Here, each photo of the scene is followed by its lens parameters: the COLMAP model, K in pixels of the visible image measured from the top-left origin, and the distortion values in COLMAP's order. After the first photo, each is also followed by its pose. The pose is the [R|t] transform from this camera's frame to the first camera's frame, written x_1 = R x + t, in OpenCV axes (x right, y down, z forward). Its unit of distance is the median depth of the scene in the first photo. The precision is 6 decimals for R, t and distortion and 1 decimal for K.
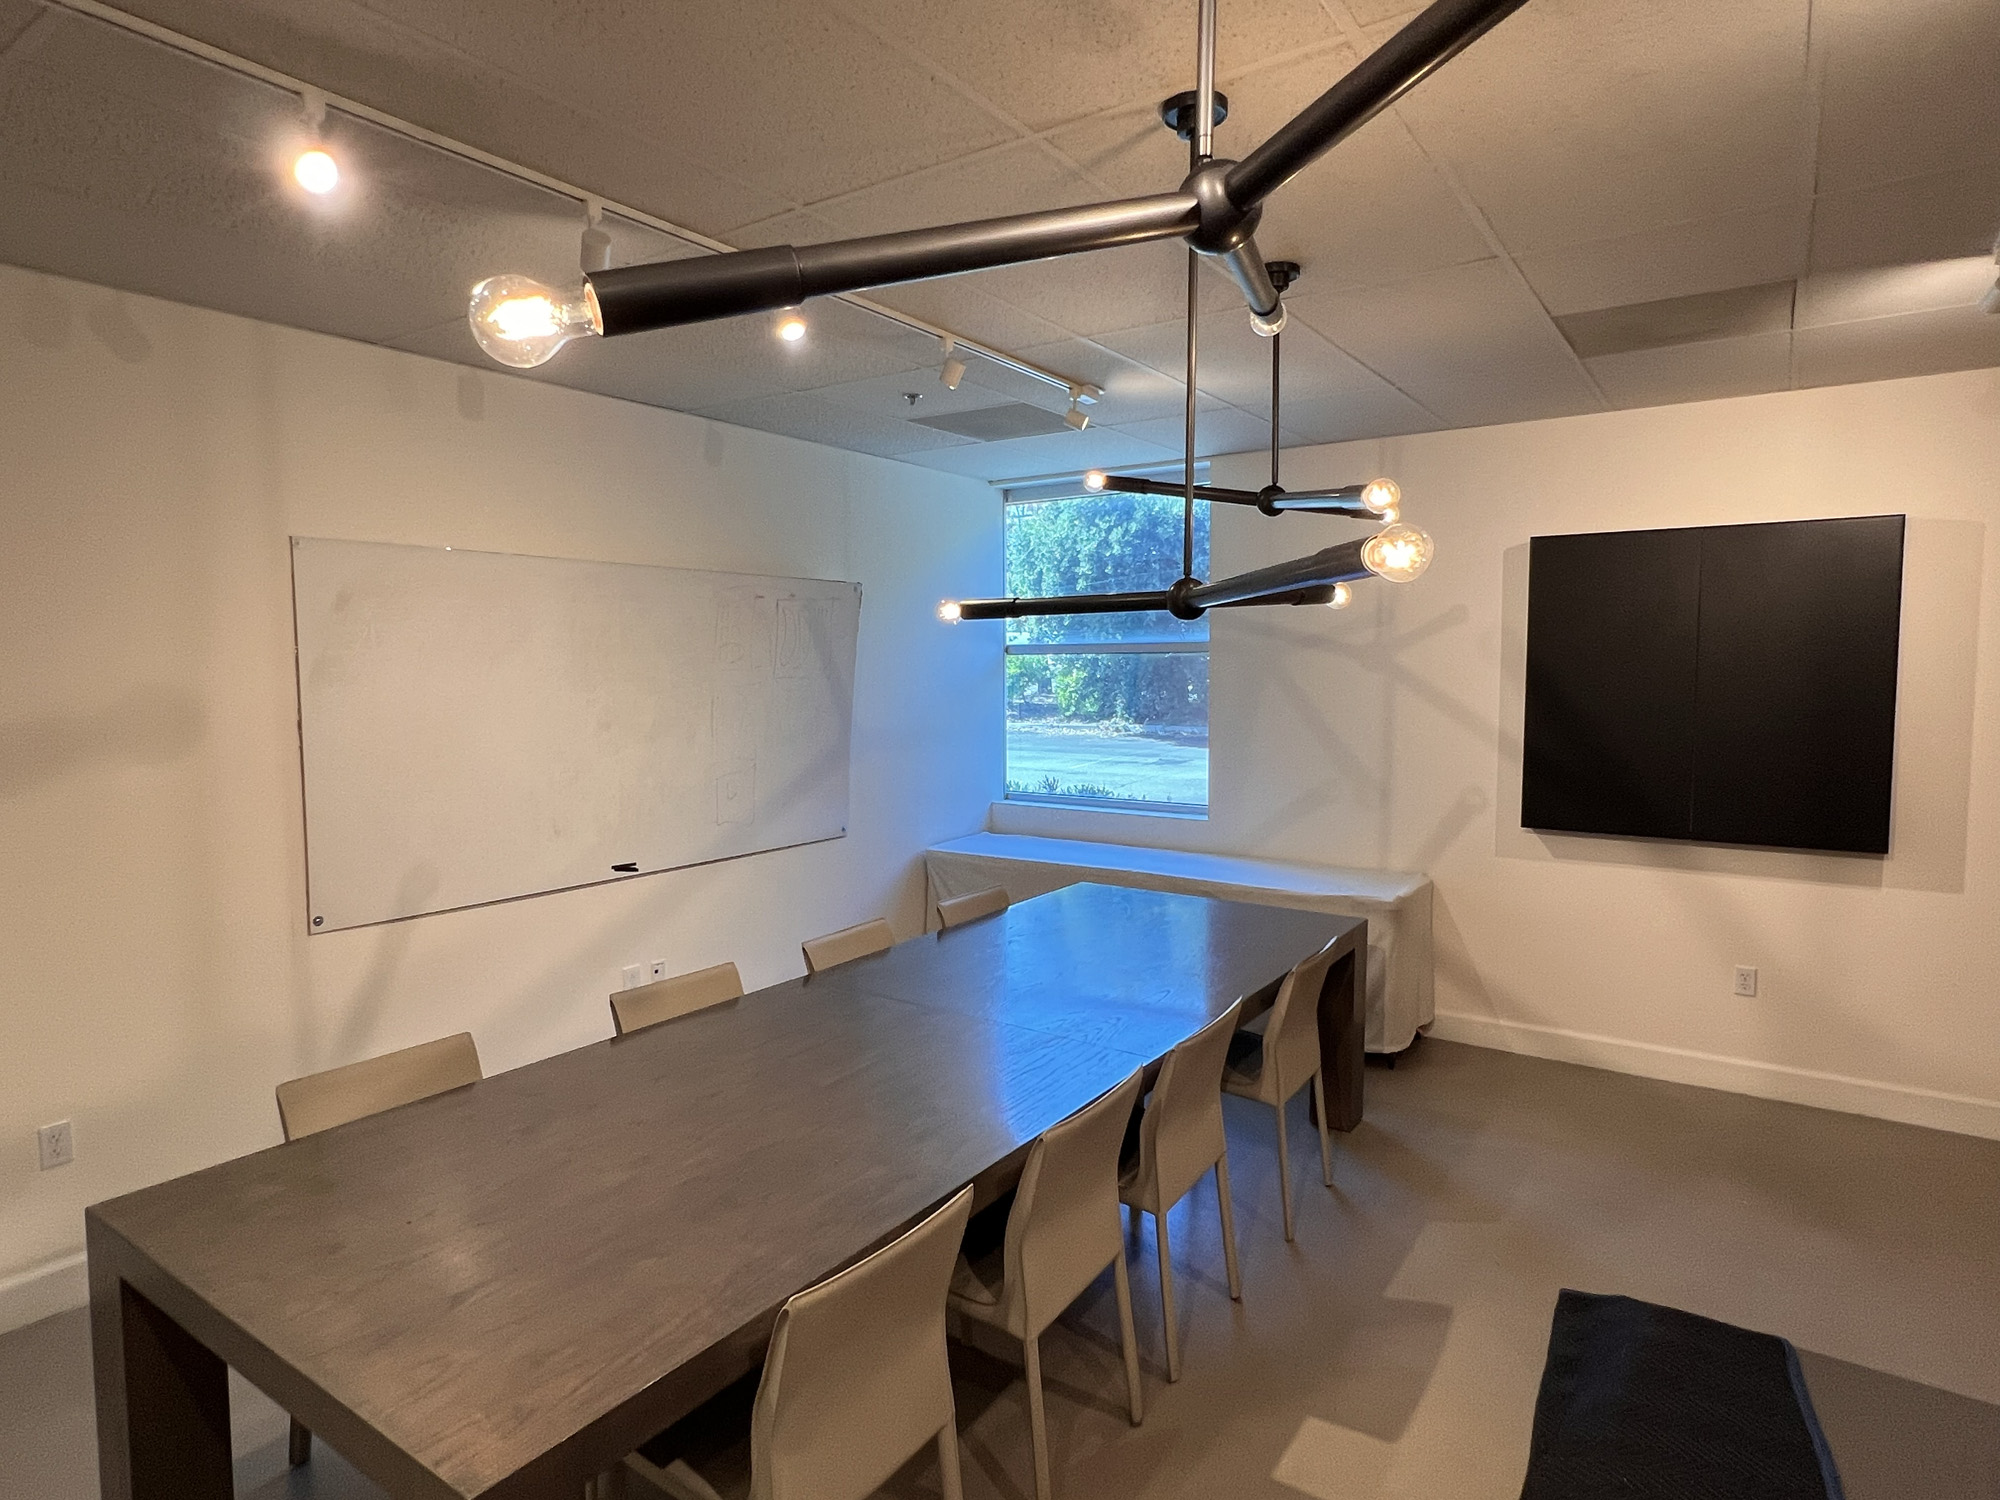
lens RADIAL K [[1123.8, 0, 998.3], [0, 1123.8, 744.4], [0, 0, 1]] dist [-0.002560, 0.000844]
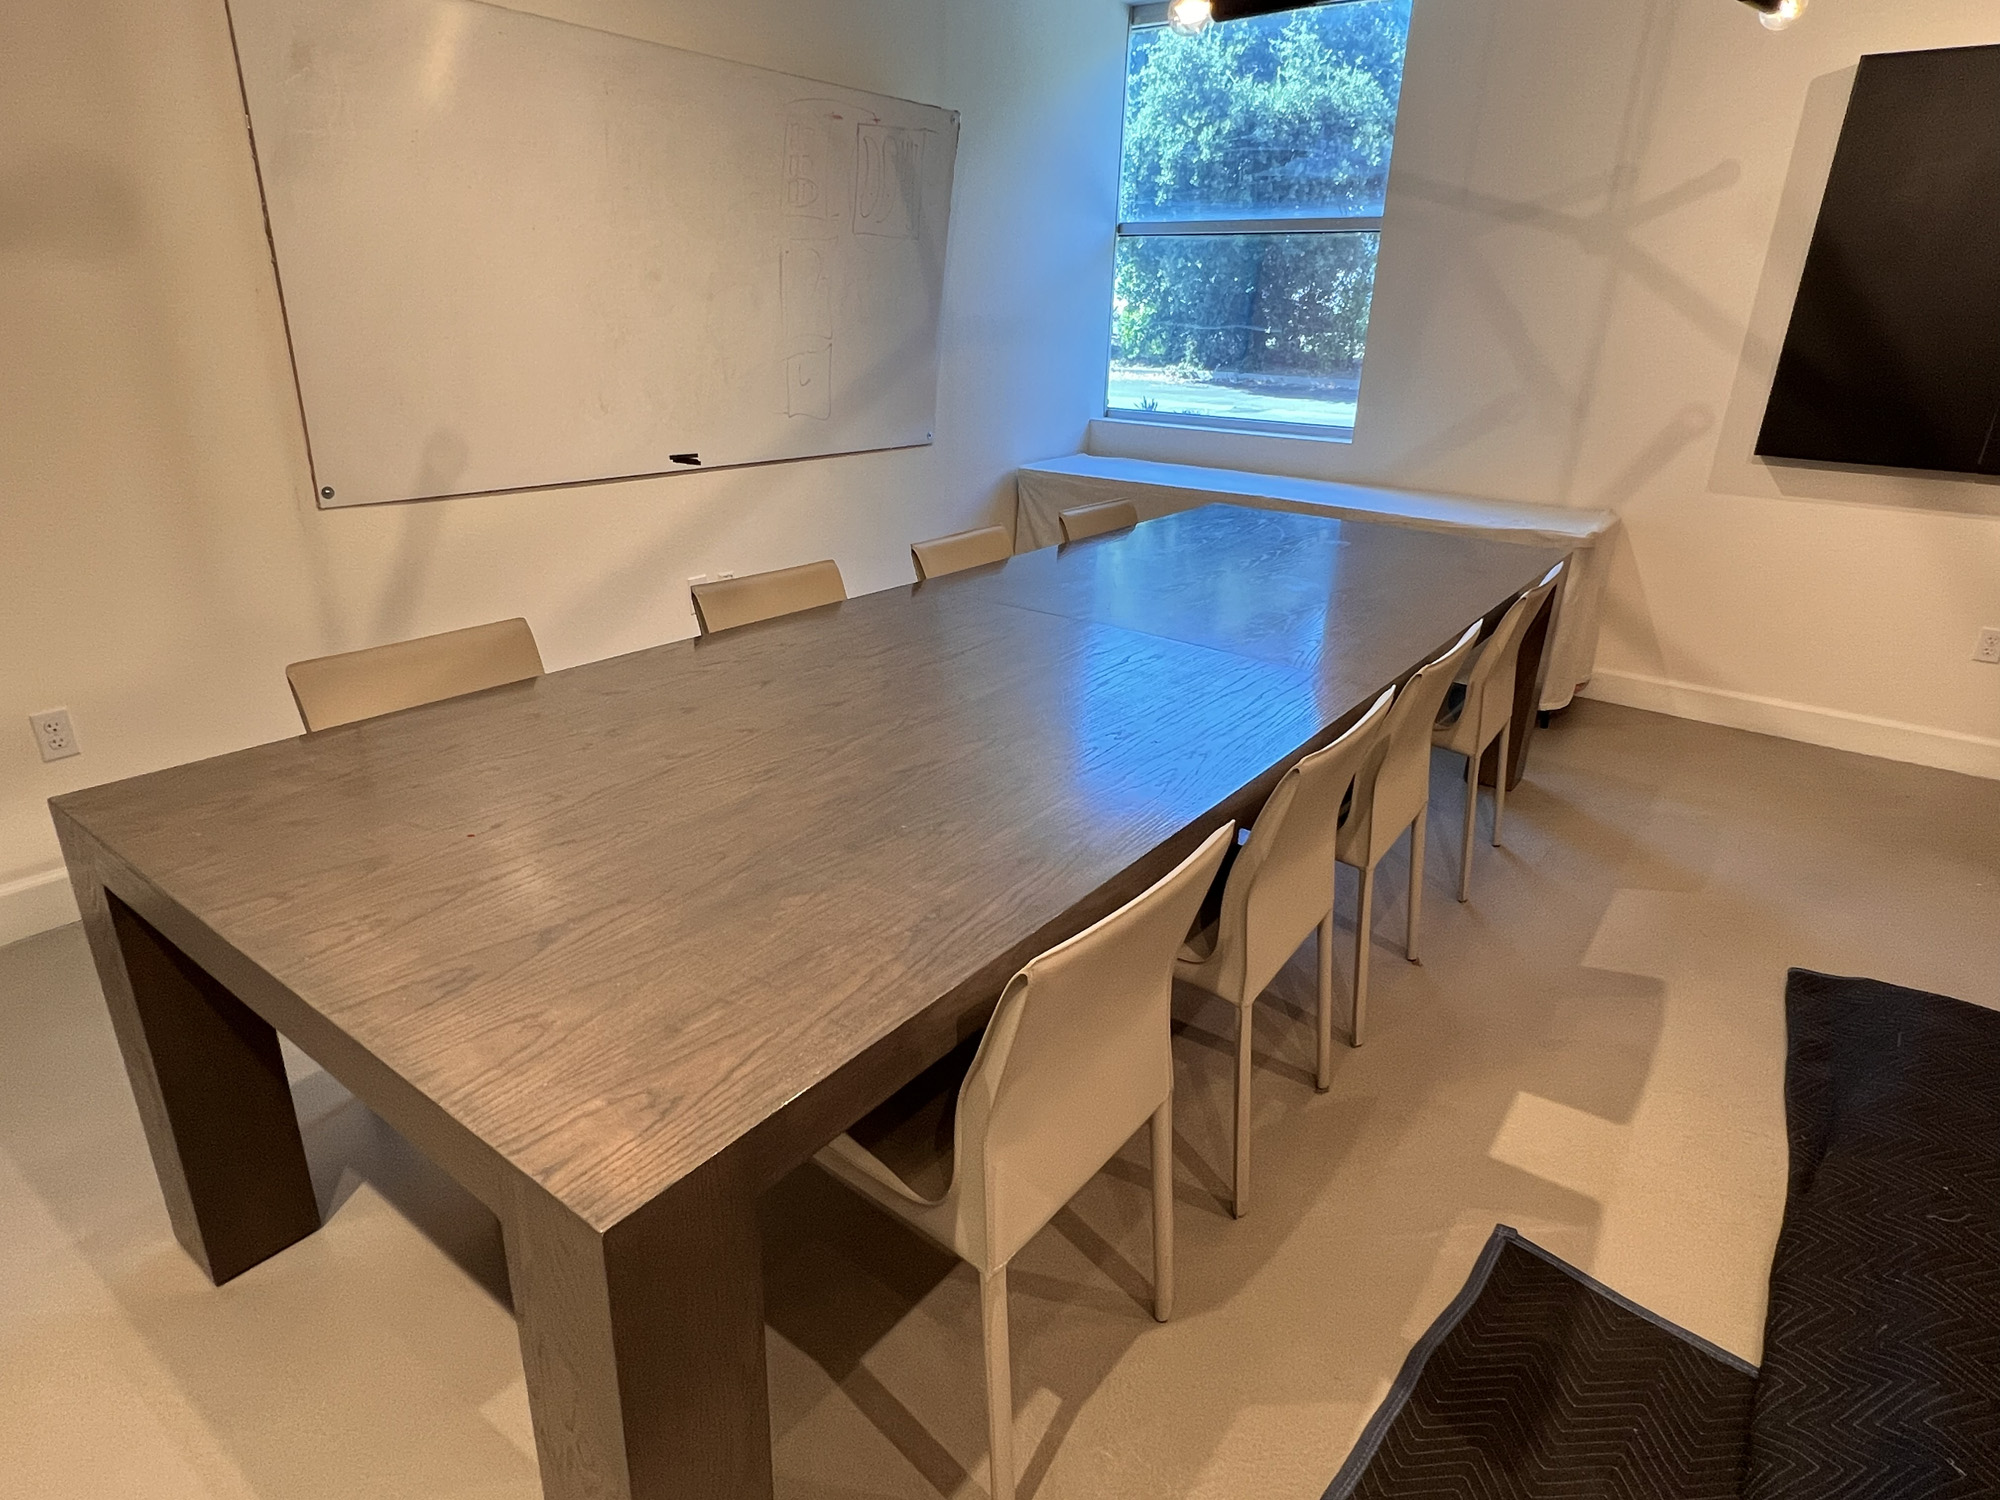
lens RADIAL K [[1123.8, 0, 998.3], [0, 1123.8, 744.4], [0, 0, 1]] dist [-0.002560, 0.000844]
pose [[0.998894, 0.042331, -0.020477, -0.070511], [-0.034537, 0.955968, 0.291431, 0.060249], [0.031912, -0.290402, 0.956373, 0.137035]]
